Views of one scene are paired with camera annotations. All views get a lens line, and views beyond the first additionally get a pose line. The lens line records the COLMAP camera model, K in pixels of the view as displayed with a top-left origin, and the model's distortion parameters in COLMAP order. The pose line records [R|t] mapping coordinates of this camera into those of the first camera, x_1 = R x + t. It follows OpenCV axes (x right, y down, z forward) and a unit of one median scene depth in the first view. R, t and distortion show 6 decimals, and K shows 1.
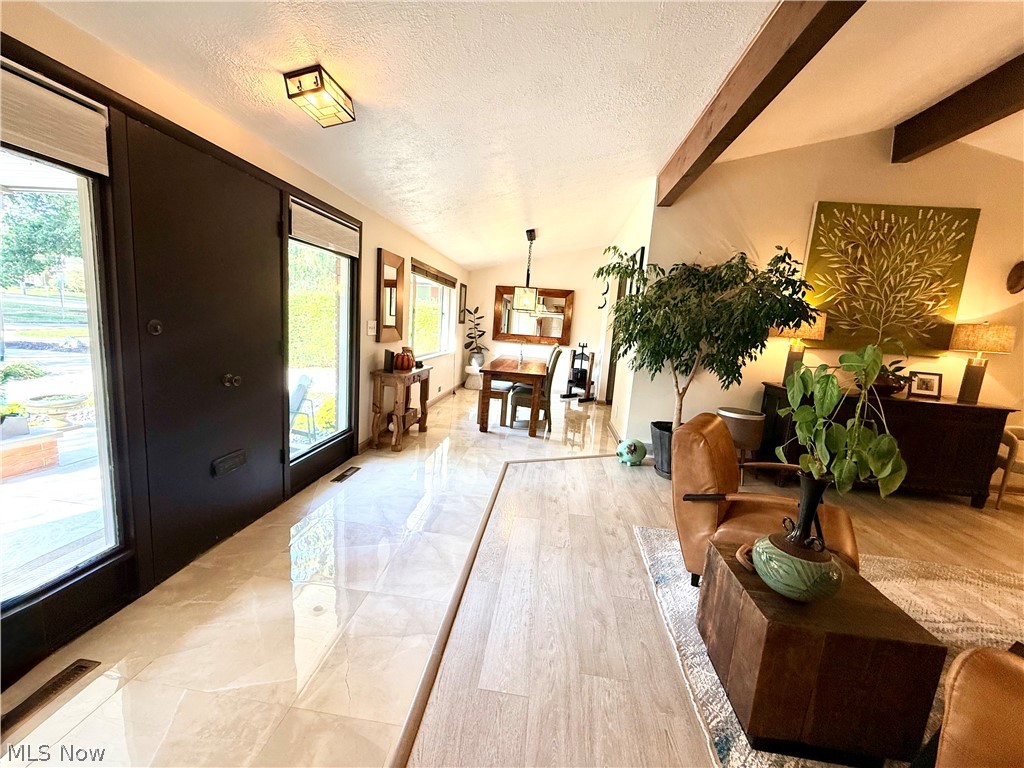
lens RADIAL K [[409.0, 0, 509.5], [0, 409.0, 384.2], [0, 0, 1]] dist [0.000021, -0.000233]
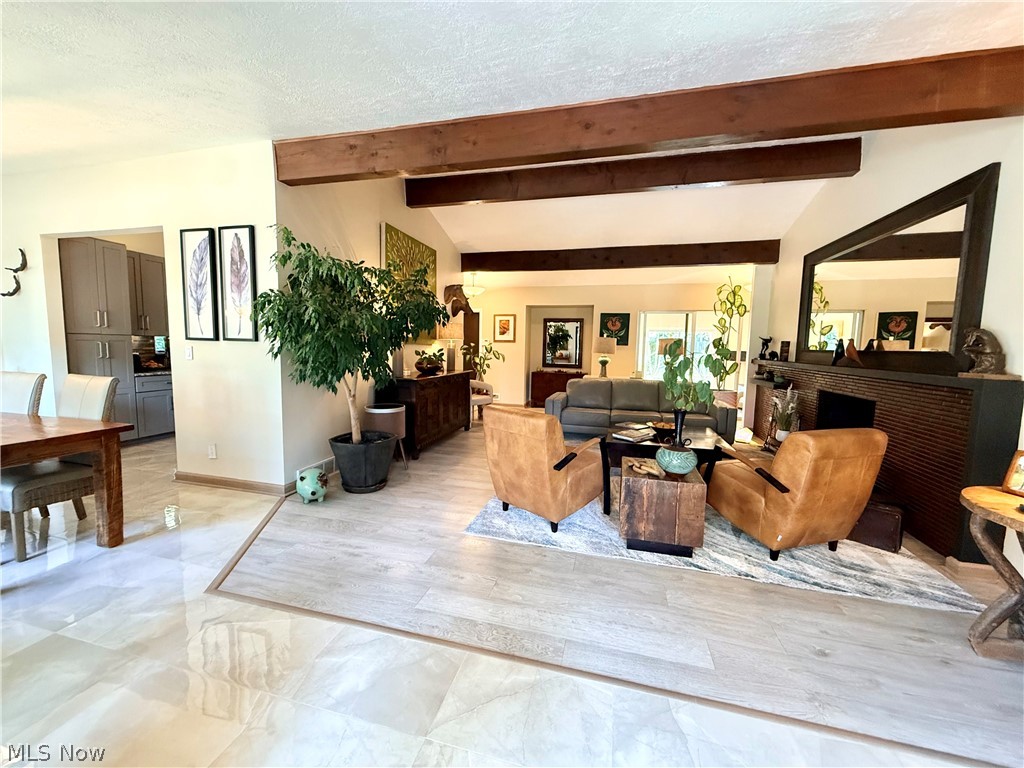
lens RADIAL K [[409.0, 0, 509.5], [0, 409.0, 384.2], [0, 0, 1]] dist [0.000021, -0.000233]
pose [[0.149654, -0.163802, 0.975076, -0.468405], [0.139428, 0.979823, 0.143201, -0.108587], [-0.978858, 0.114522, 0.169473, 0.528648]]
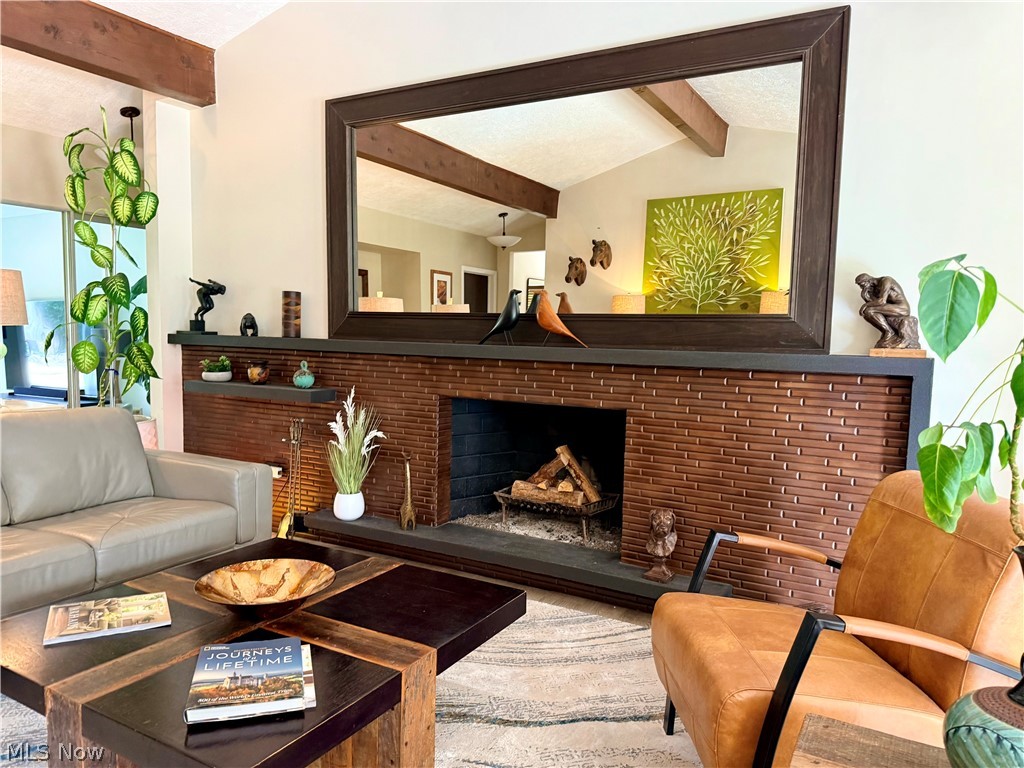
lens RADIAL K [[716.5, 0, 511.5], [0, 716.5, 402.9], [0, 0, 1]] dist [0.143803, -0.244389]
pose [[-0.913911, -0.129842, 0.384588, 0.360124], [-0.026535, 0.964544, 0.262586, -0.052427], [-0.405047, 0.229775, -0.884952, 0.704491]]
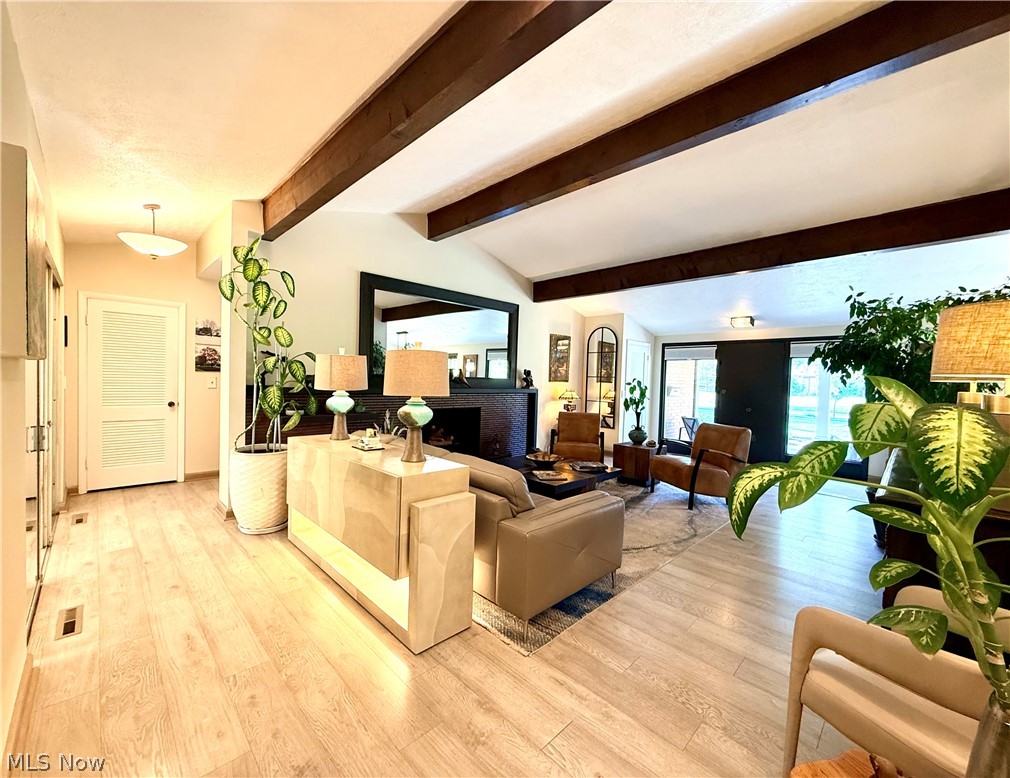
lens RADIAL K [[399.3, 0, 505.0], [0, 399.3, 389.0], [0, 0, 1]] dist [0.000015, 0.000003]
pose [[-0.612319, -0.067054, -0.787763, 1.761763], [-0.189488, 0.979802, 0.063886, -0.005824], [0.767568, 0.188390, -0.612657, 0.888108]]
